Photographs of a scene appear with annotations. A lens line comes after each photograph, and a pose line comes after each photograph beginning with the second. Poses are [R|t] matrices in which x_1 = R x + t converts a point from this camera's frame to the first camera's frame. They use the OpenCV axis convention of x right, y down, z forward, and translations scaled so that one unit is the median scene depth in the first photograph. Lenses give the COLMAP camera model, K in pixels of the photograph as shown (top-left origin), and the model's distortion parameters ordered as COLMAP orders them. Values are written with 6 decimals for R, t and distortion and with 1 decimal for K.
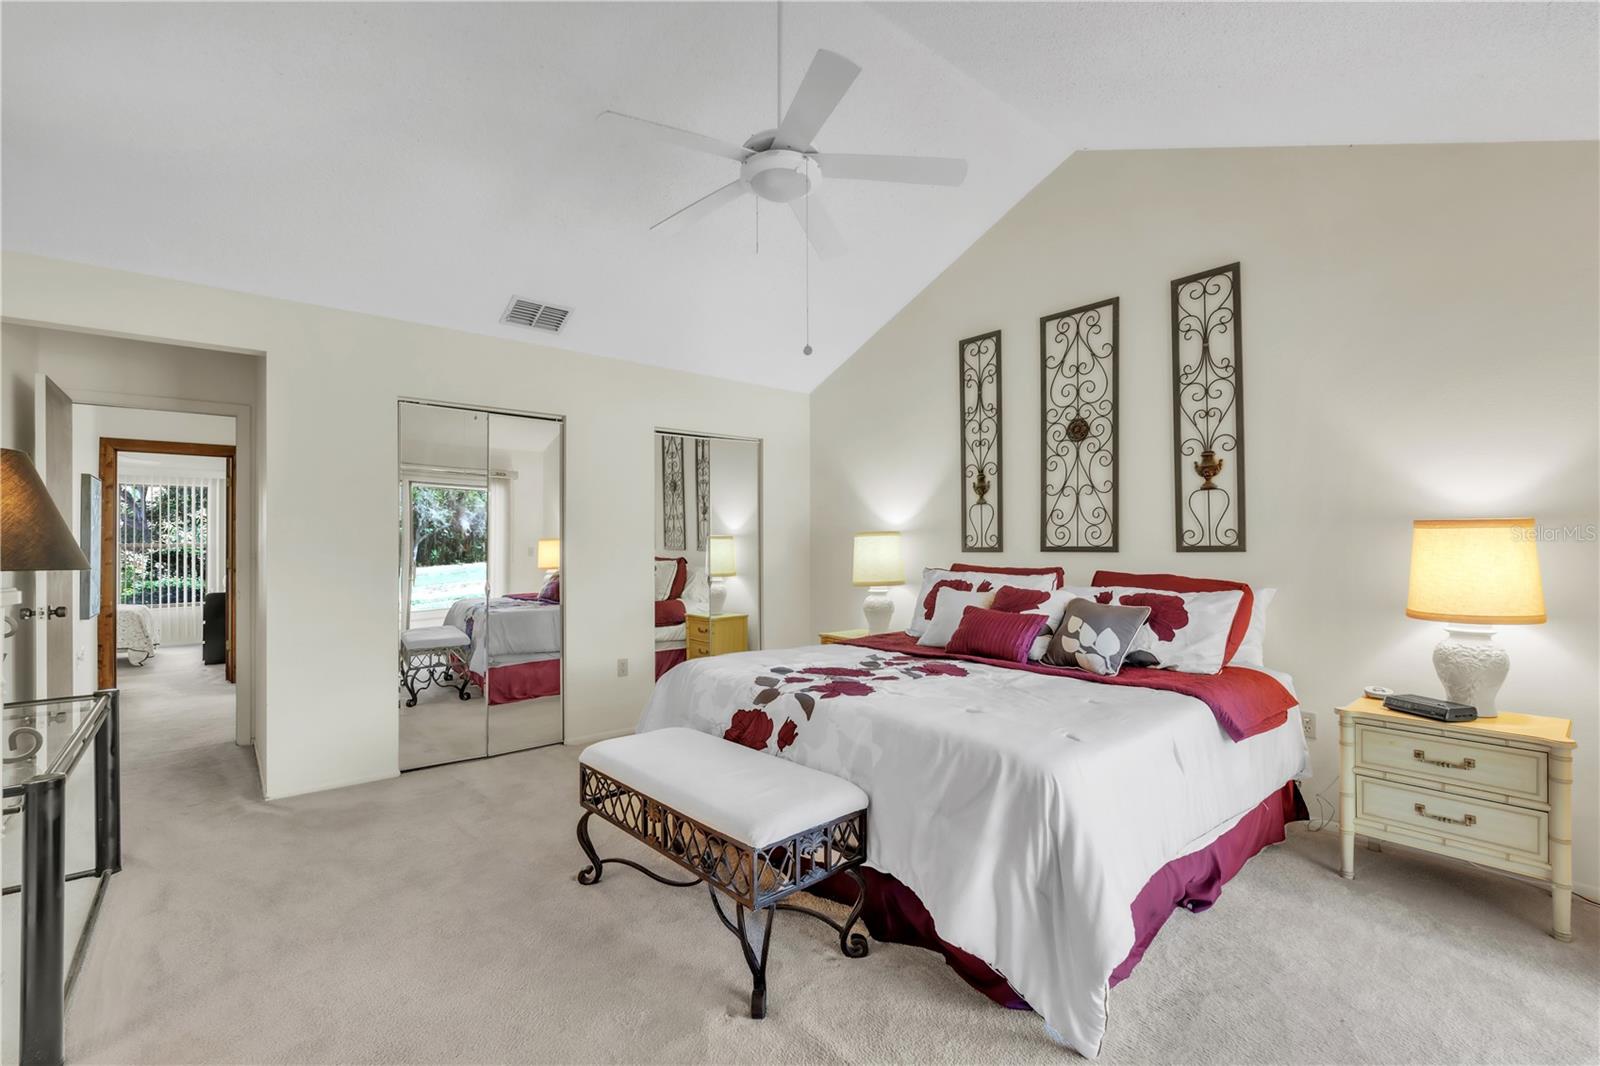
lens RADIAL K [[767.2, 0, 800.0], [0, 767.2, 533.0], [0, 0, 1]] dist [0.000656, 0.000191]
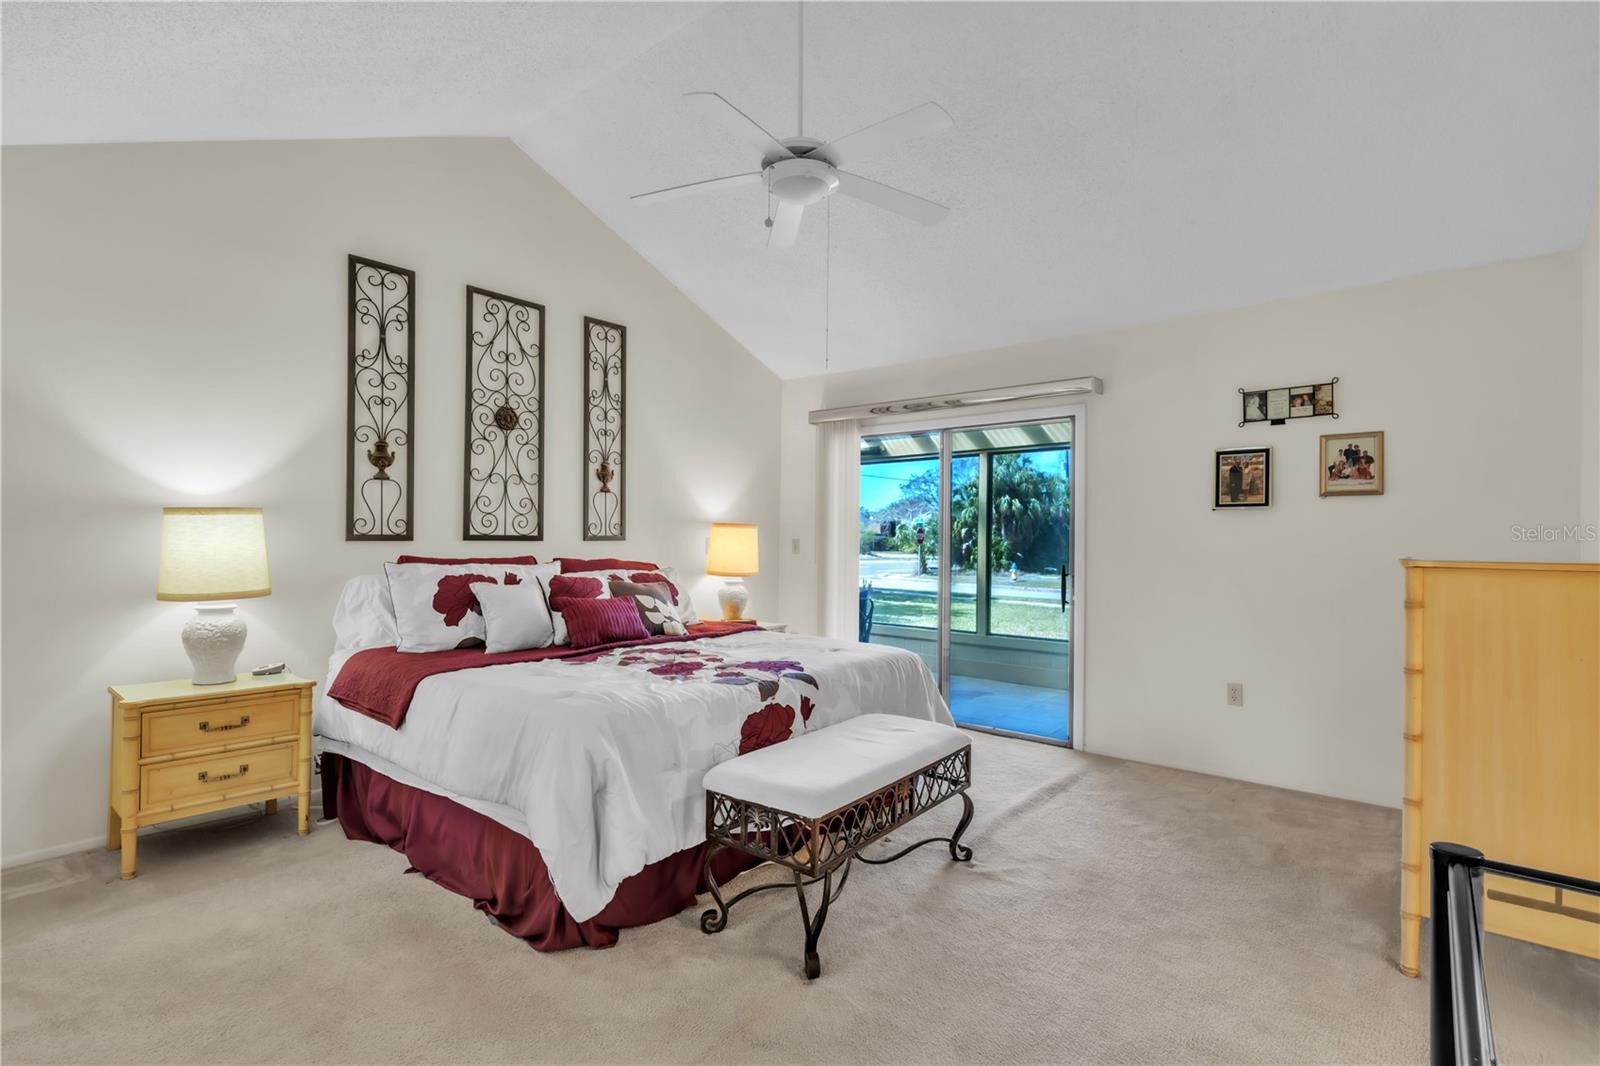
lens RADIAL K [[708.5, 0, 802.1], [0, 708.5, 530.5], [0, 0, 1]] dist [0.002520, 0.000763]
pose [[-0.179007, 0.015792, 0.983721, -0.607931], [-0.022438, 0.999546, -0.020129, 0.021279], [-0.983592, -0.025676, -0.178572, 0.778680]]
